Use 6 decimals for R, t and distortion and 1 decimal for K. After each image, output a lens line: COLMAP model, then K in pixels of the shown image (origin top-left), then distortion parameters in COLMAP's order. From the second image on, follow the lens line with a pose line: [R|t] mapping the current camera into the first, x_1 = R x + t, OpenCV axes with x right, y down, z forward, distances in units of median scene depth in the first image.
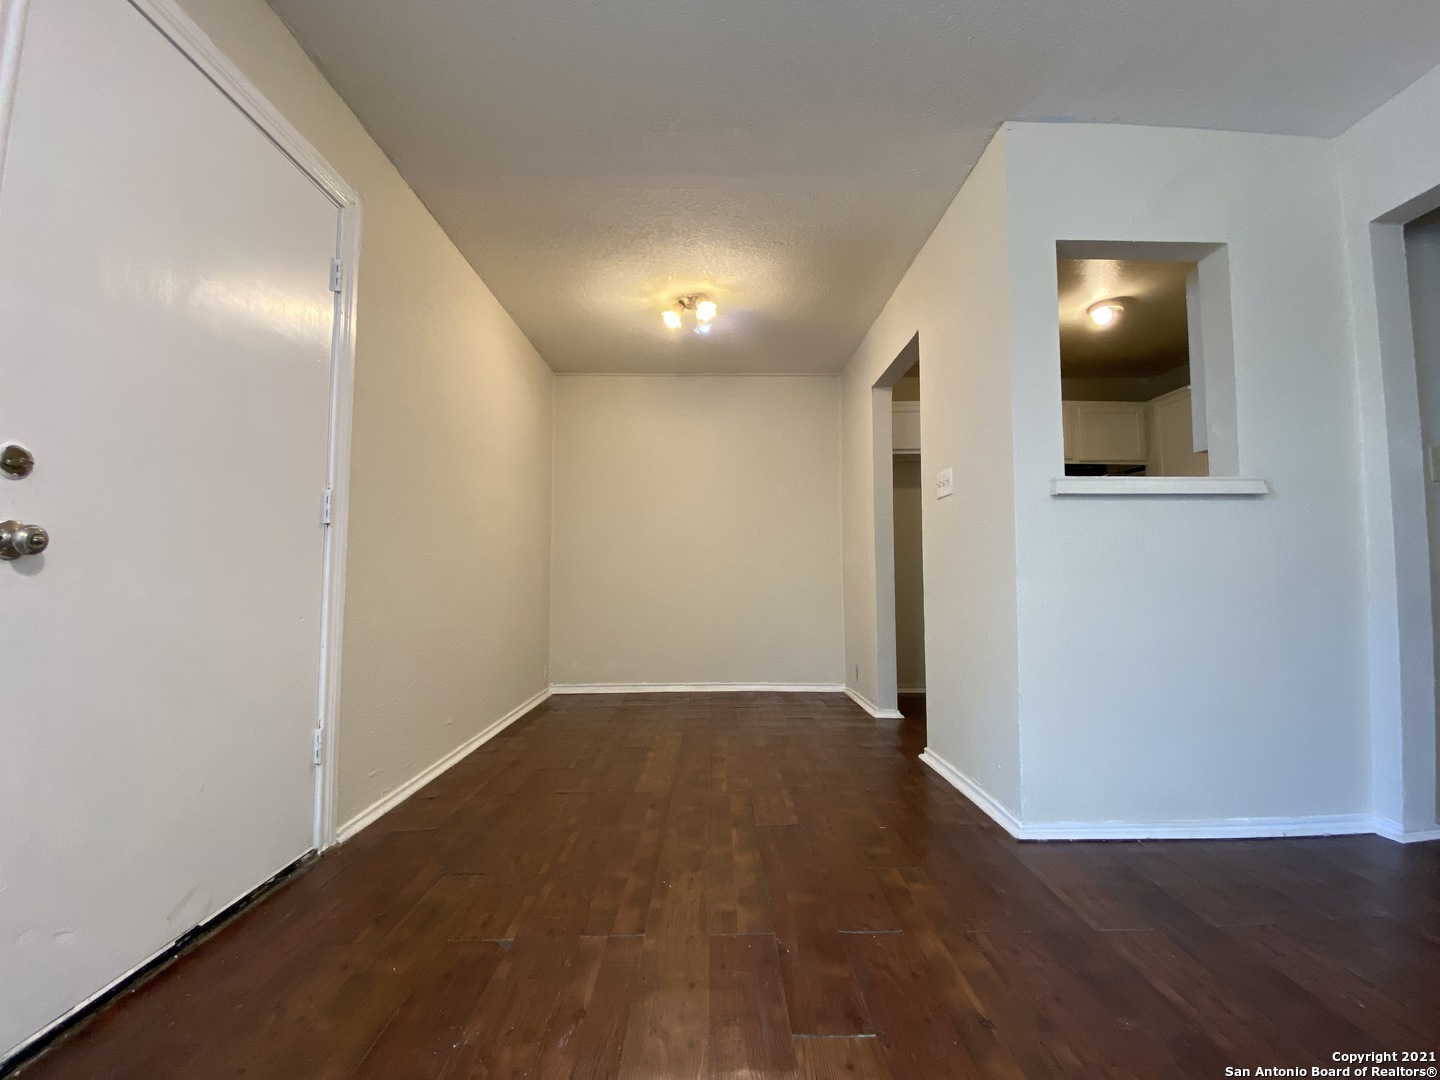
lens RADIAL K [[592.4, 0, 710.1], [0, 592.4, 543.3], [0, 0, 1]] dist [0.019547, -0.020095]
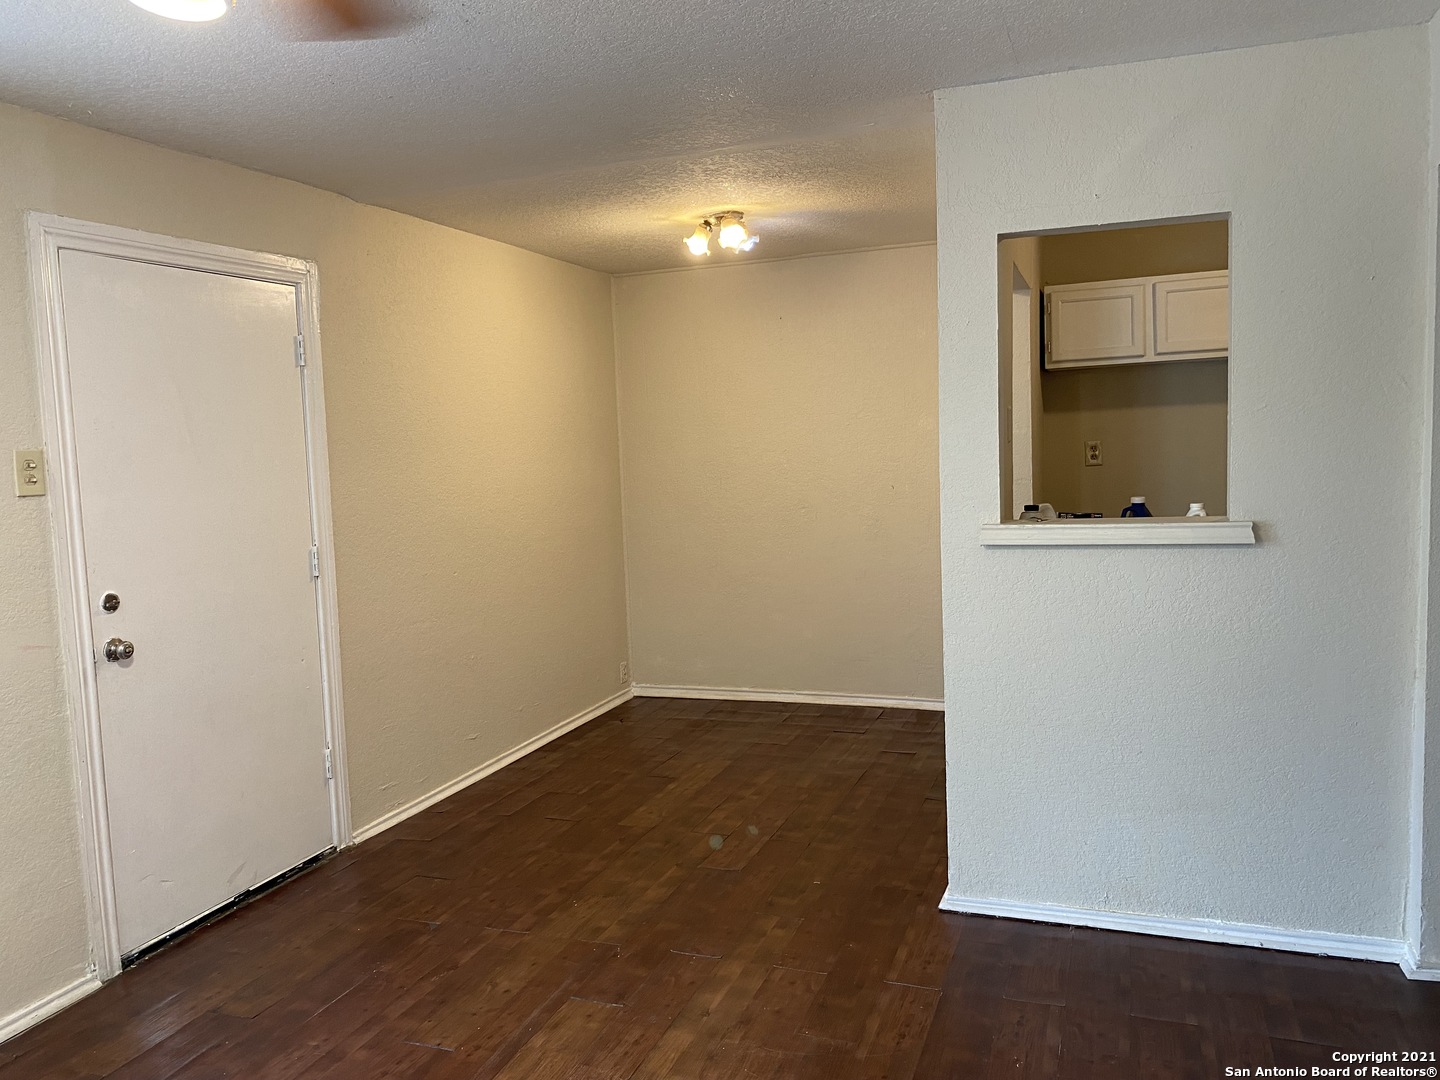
lens RADIAL K [[1125.1, 0, 700.6], [0, 1125.1, 541.3], [0, 0, 1]] dist [0.016340, -0.013331]
pose [[0.931279, -0.001161, -0.364304, 0.838384], [0.058623, 0.987441, 0.146711, -0.377772], [0.359558, -0.157985, 0.919651, -0.718185]]
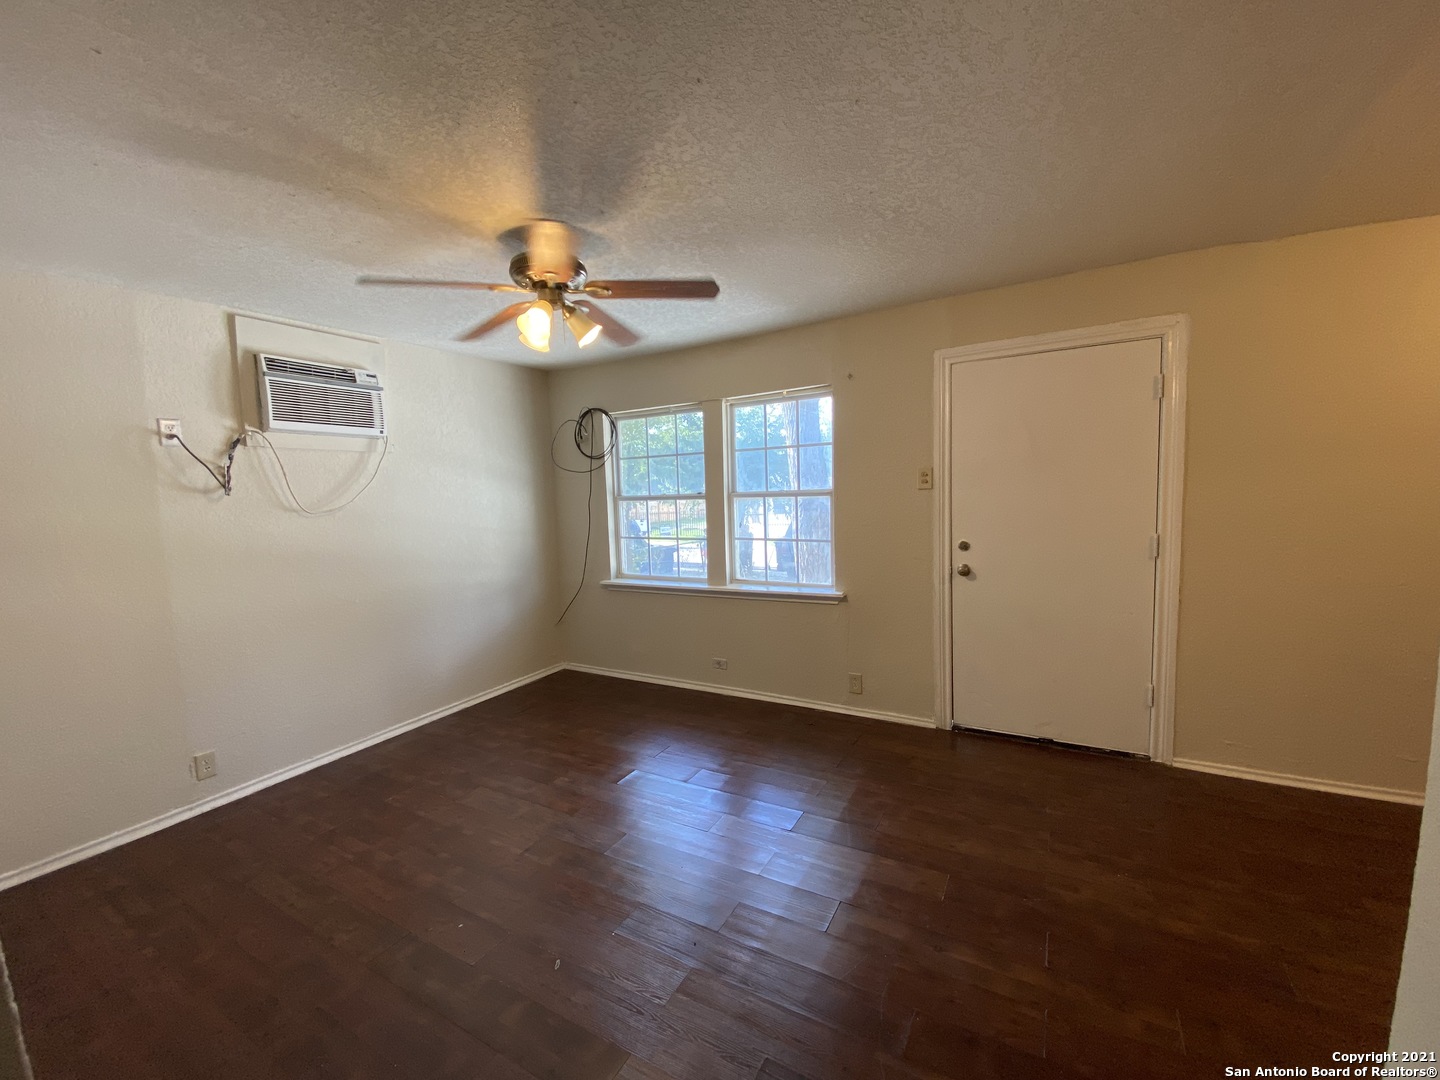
lens RADIAL K [[585.1, 0, 715.7], [0, 585.1, 540.8], [0, 0, 1]] dist [0.033569, -0.026874]
pose [[-0.503812, 0.099722, -0.858038, 1.233327], [0.087445, 0.994099, 0.064191, -0.272546], [0.859376, -0.042691, -0.509559, 0.813298]]
